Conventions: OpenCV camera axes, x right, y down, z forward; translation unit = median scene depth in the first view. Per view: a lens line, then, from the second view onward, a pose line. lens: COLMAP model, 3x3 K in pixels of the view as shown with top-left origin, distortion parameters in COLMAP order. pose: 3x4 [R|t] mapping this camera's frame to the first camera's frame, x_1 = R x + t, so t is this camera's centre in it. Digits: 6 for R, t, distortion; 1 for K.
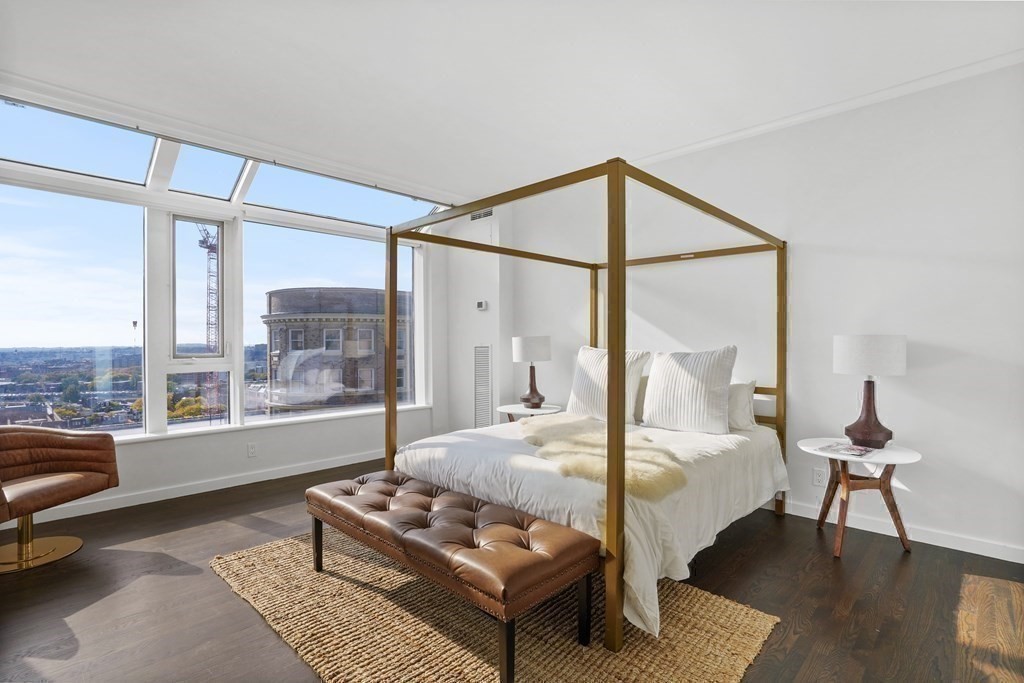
lens RADIAL K [[509.5, 0, 511.7], [0, 509.5, 346.1], [0, 0, 1]] dist [-0.001674, 0.000491]
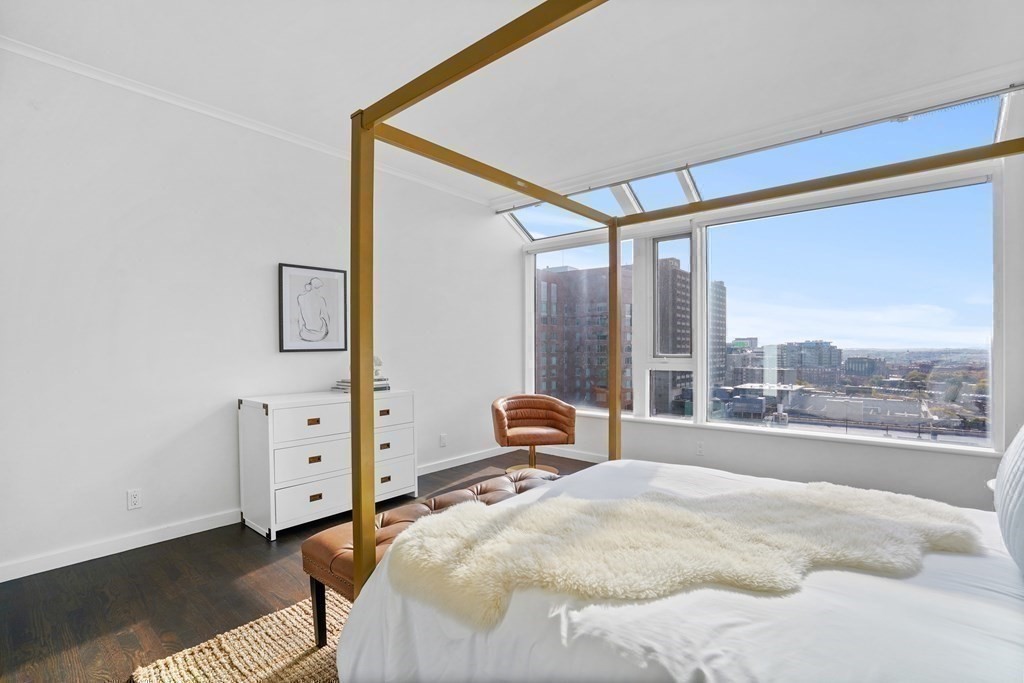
lens RADIAL K [[493.9, 0, 511.6], [0, 493.9, 349.4], [0, 0, 1]] dist [0.020012, -0.000234]
pose [[0.095443, 0.007209, -0.995409, 0.593572], [-0.001972, 0.999973, 0.007053, -0.002552], [0.995433, 0.001290, 0.095455, 0.682492]]
